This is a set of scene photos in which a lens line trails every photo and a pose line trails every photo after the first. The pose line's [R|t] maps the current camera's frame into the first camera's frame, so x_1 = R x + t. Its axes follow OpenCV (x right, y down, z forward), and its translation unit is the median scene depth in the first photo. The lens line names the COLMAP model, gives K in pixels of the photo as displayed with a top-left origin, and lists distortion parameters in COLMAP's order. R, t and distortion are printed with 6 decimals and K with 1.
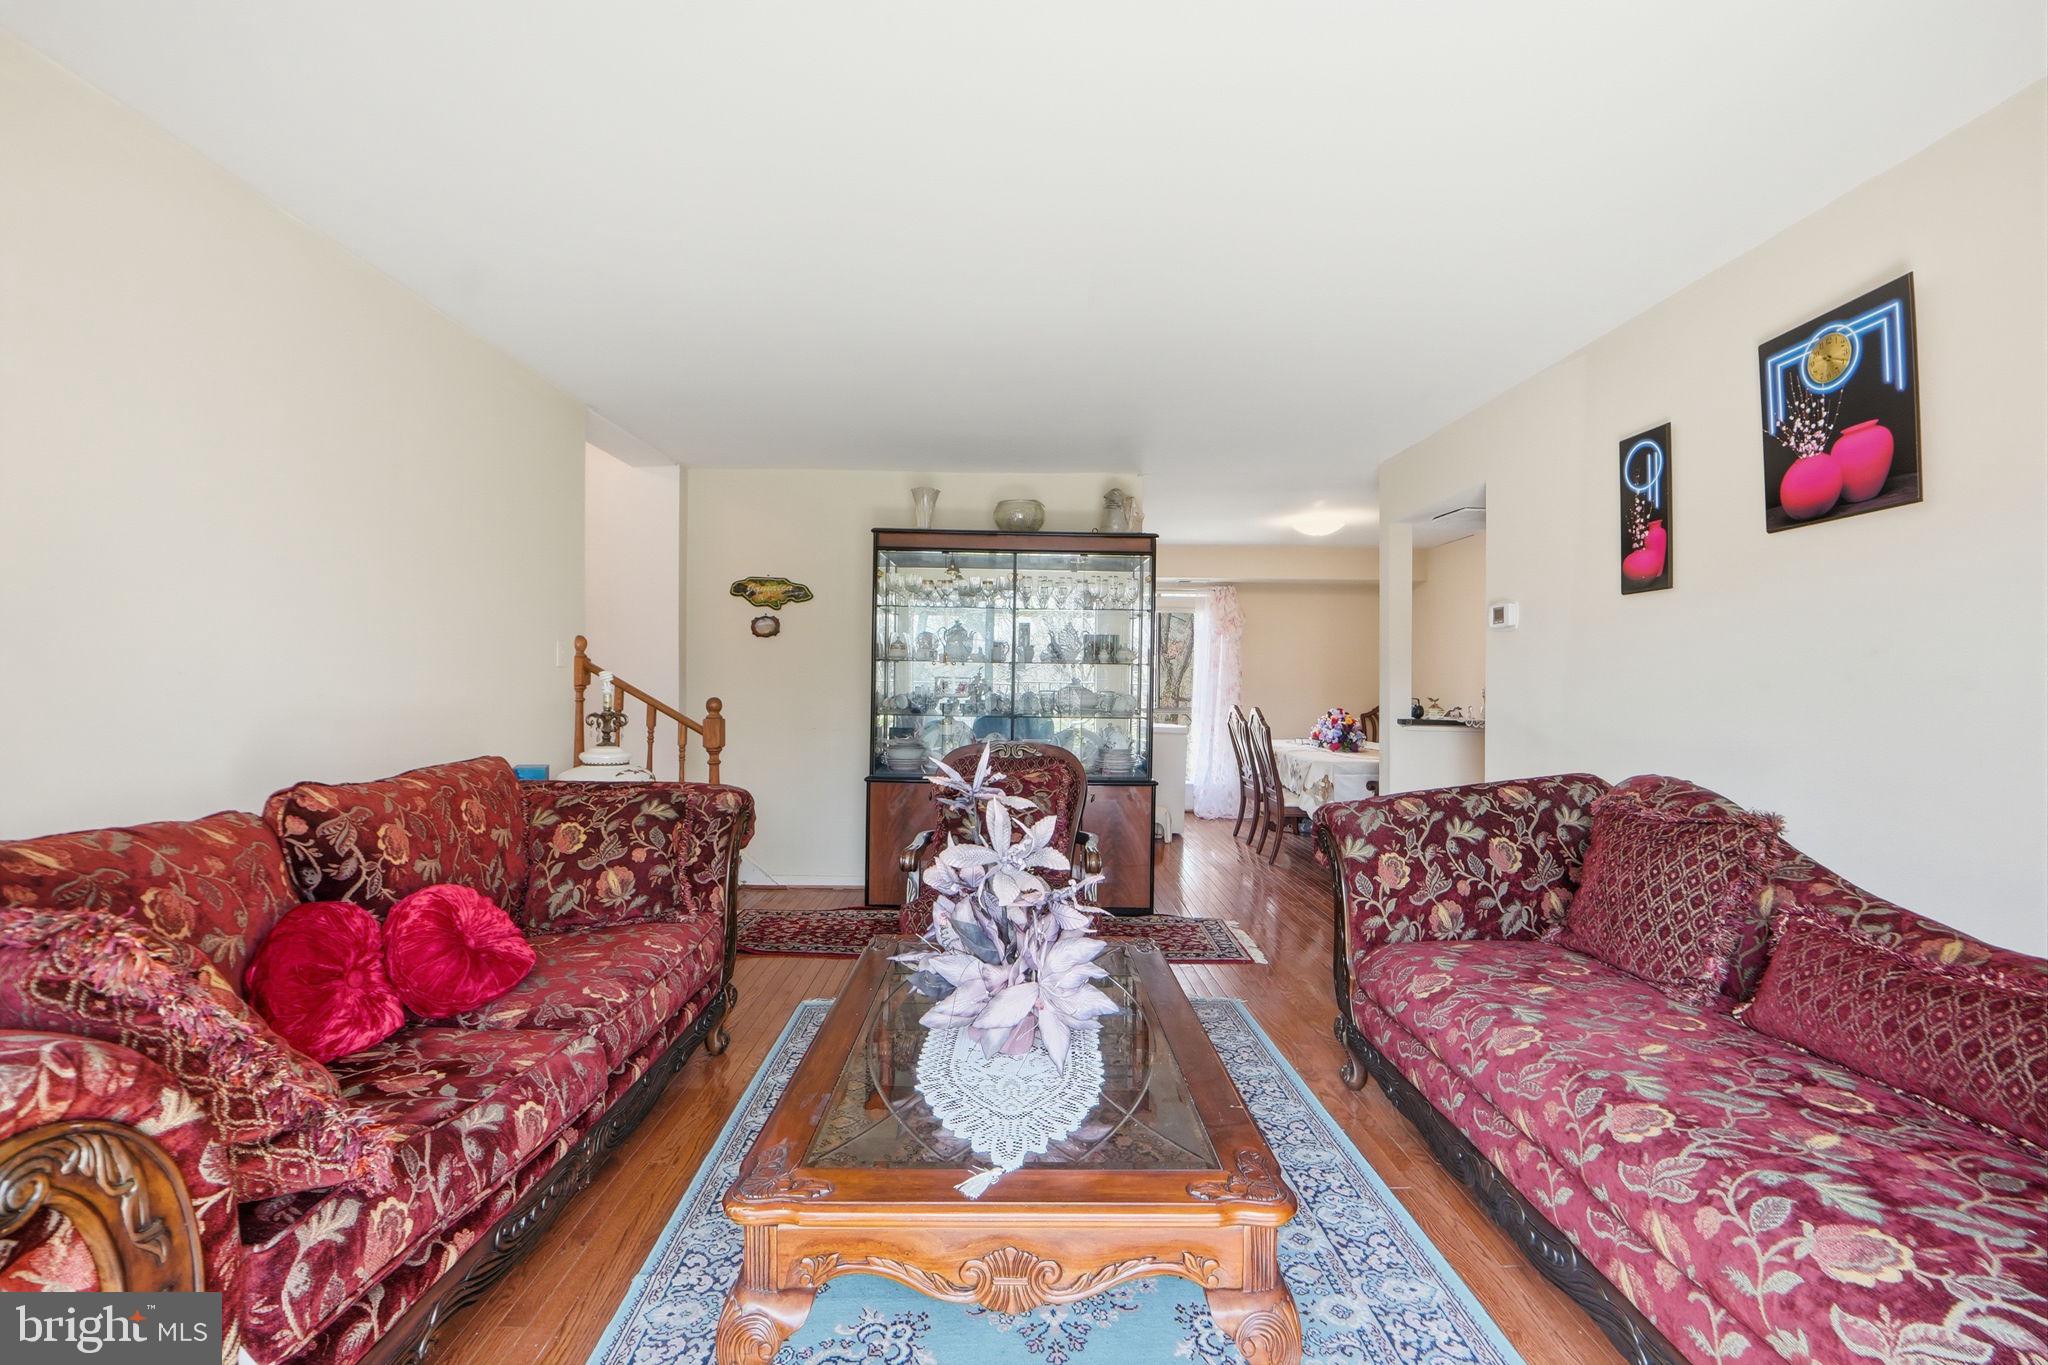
lens RADIAL K [[881.0, 0, 1020.7], [0, 881.0, 679.1], [0, 0, 1]] dist [-0.001916, 0.000122]
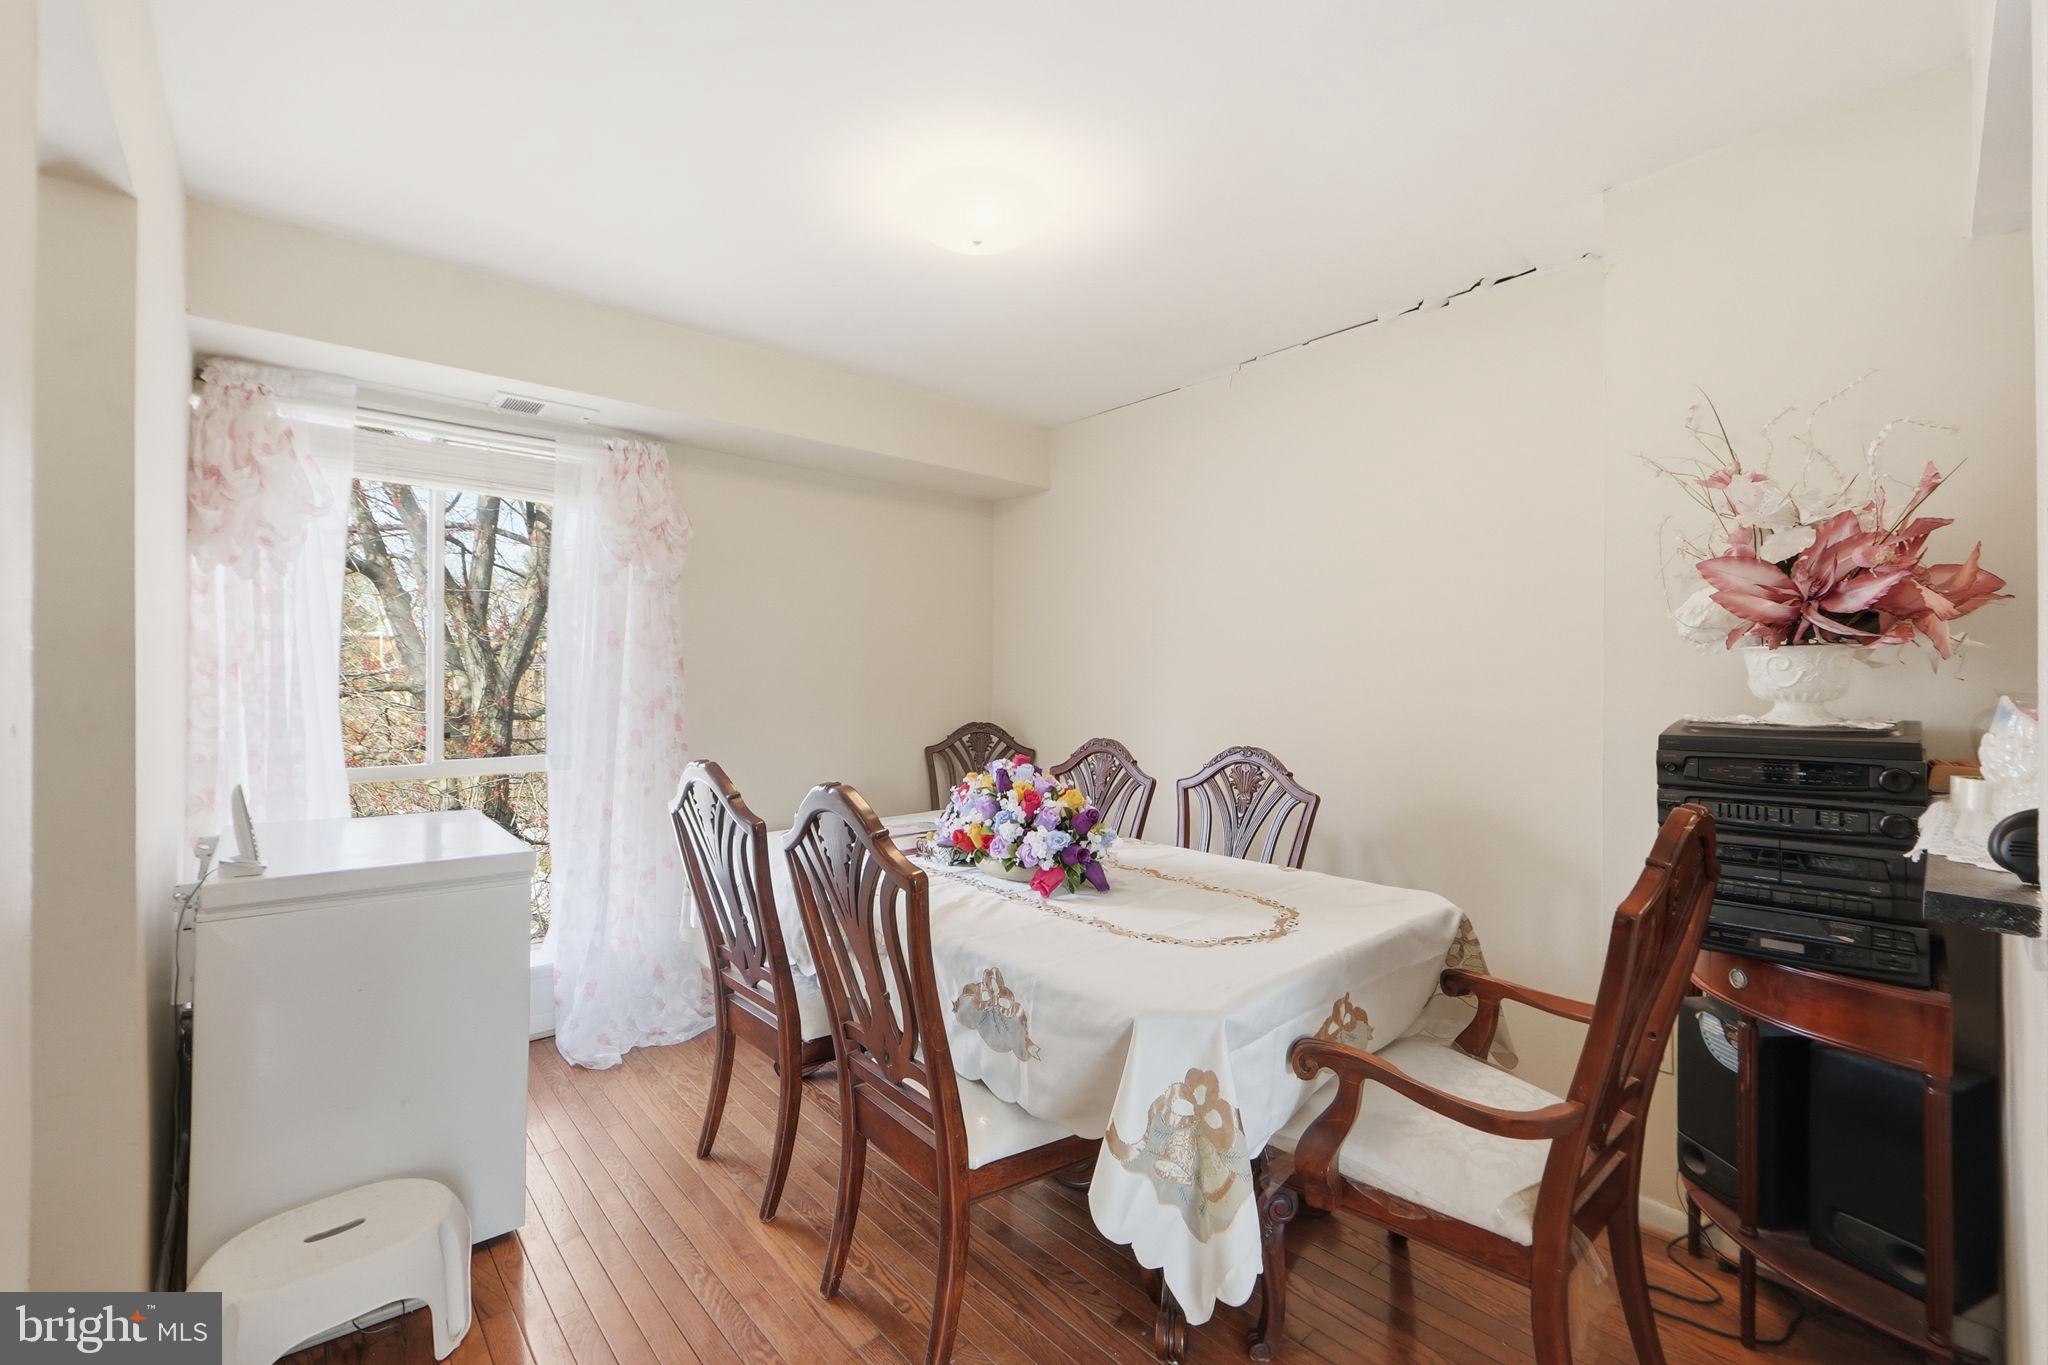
lens RADIAL K [[881.0, 0, 1020.6], [0, 881.0, 687.2], [0, 0, 1]] dist [-0.001916, 0.000122]
pose [[0.765927, -0.006527, 0.642894, 0.110144], [0.004842, 0.999979, 0.004384, 0.002707], [-0.642909, -0.000245, 0.765942, 0.594792]]
